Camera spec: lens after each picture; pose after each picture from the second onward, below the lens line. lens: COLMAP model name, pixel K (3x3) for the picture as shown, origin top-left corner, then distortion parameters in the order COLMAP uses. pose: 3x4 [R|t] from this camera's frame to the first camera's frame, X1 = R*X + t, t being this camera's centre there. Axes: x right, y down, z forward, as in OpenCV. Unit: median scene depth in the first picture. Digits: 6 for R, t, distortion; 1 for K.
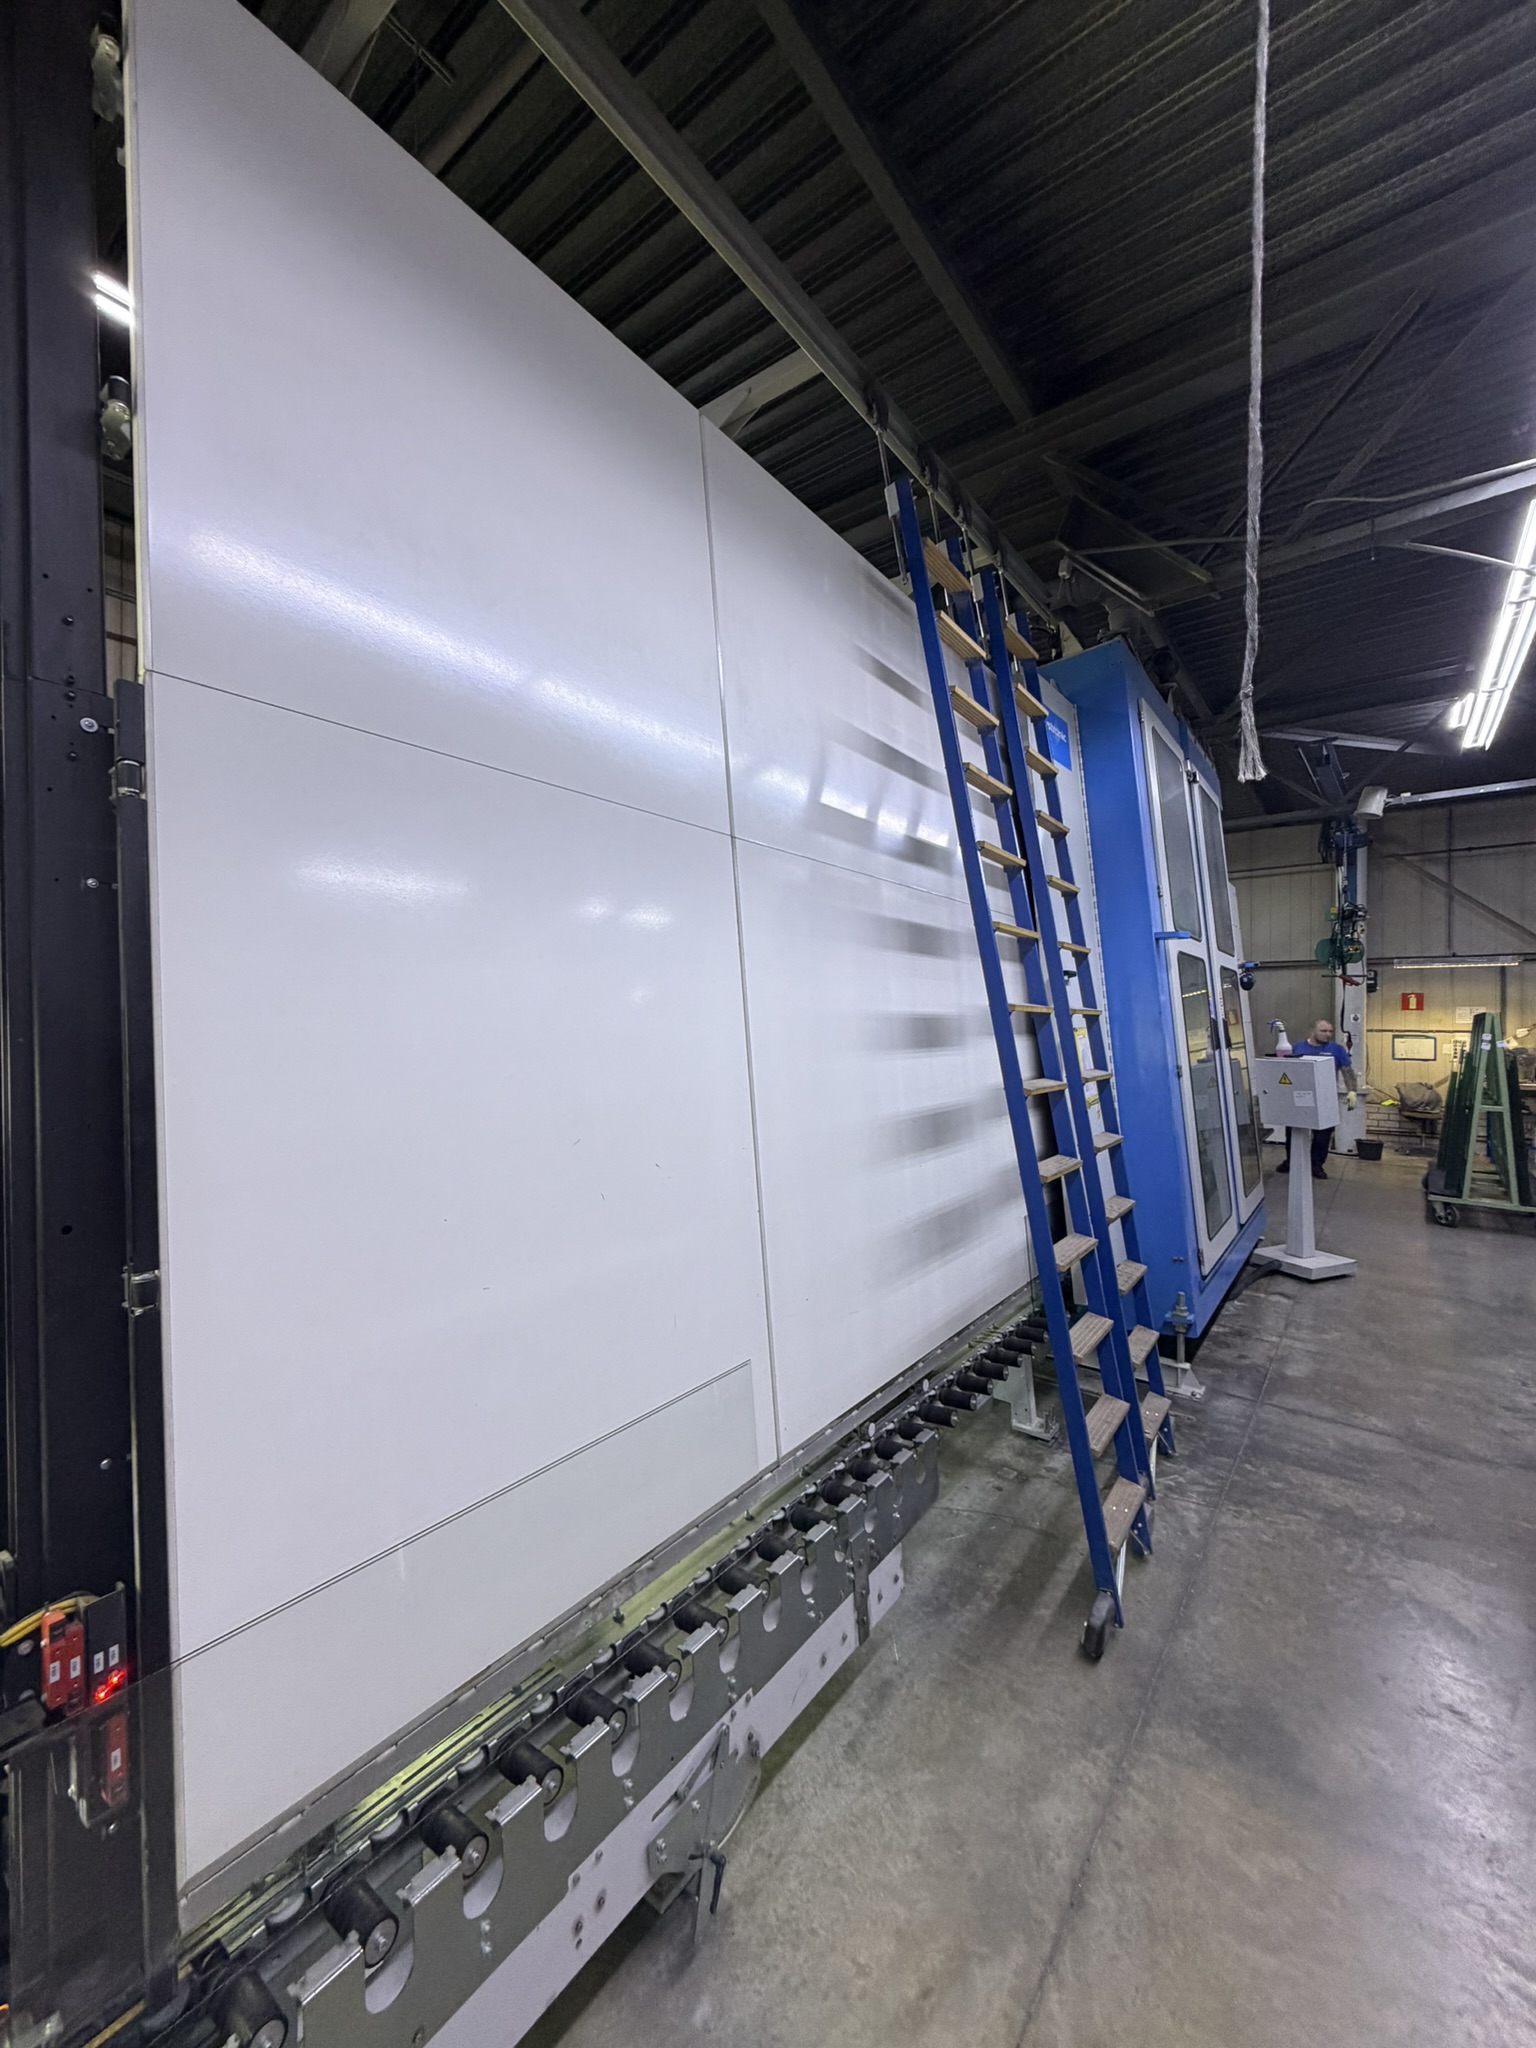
lens RADIAL K [[816.7, 0, 766.9], [0, 816.7, 1019.2], [0, 0, 1]] dist [0.000647, -0.000375]
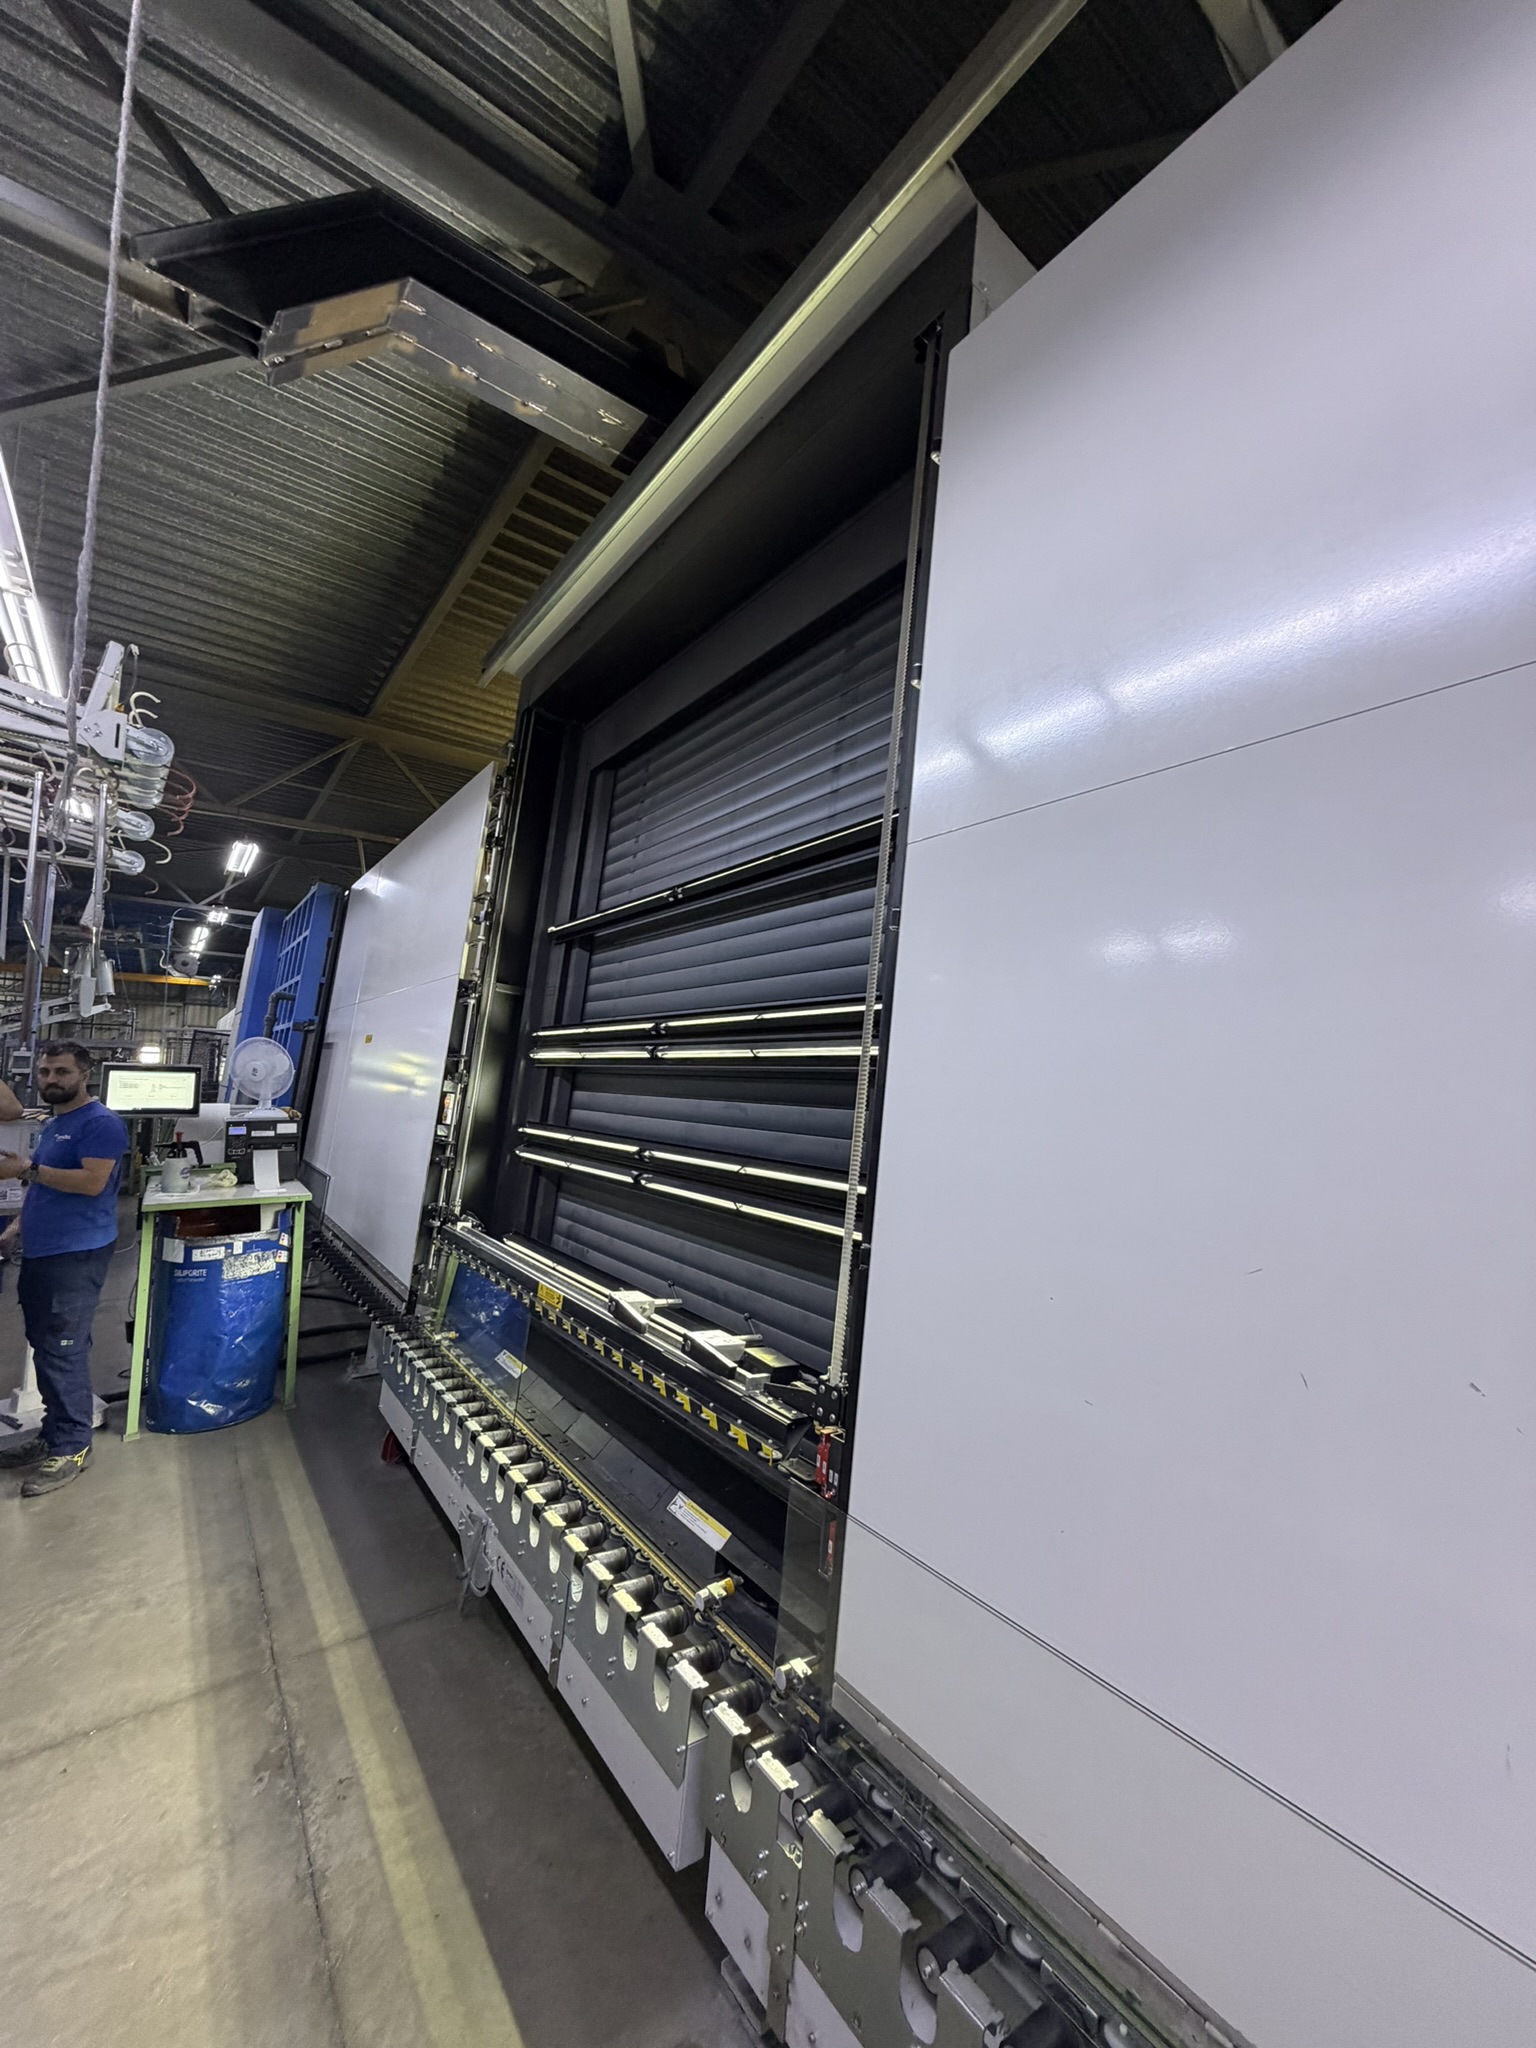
lens RADIAL K [[816.7, 0, 766.9], [0, 816.7, 1019.2], [0, 0, 1]] dist [0.000647, -0.000375]
pose [[-0.275510, -0.081125, -0.957869, 0.165997], [-0.023480, 0.996703, -0.077661, 0.004443], [0.961011, 0.001094, -0.276507, 0.266177]]
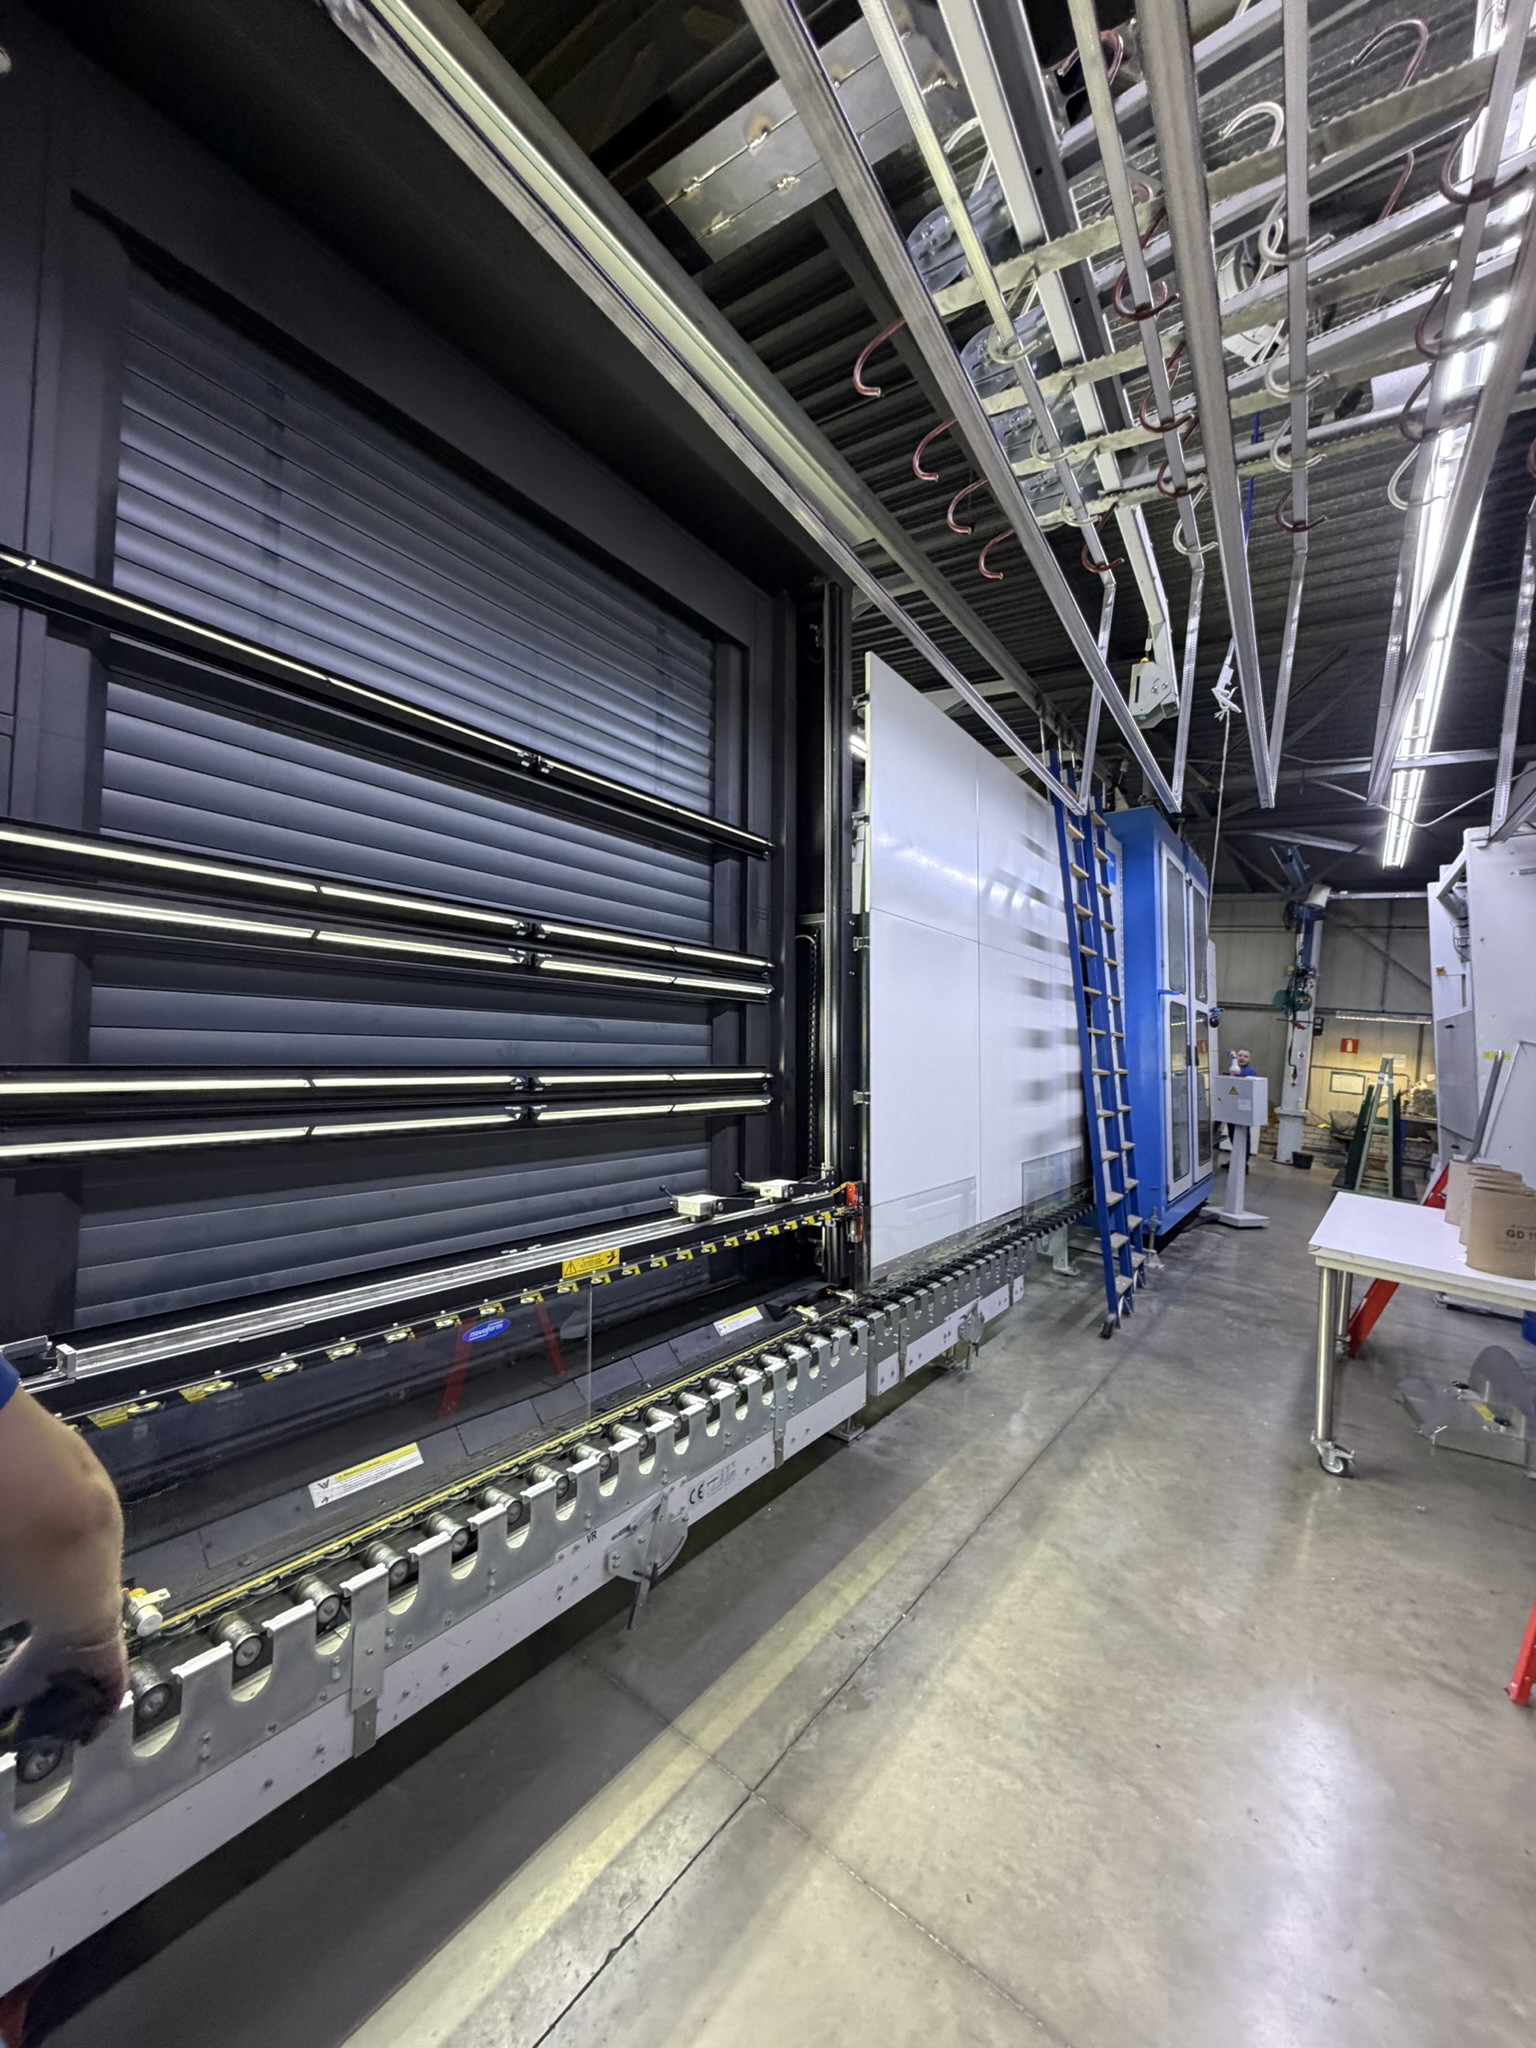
lens RADIAL K [[816.7, 0, 766.9], [0, 816.7, 1019.2], [0, 0, 1]] dist [0.000647, -0.000375]
pose [[0.996203, 0.084184, 0.022174, -0.267711], [-0.084400, 0.996392, 0.008962, 0.003626], [-0.021340, -0.010800, 0.999714, -0.492238]]
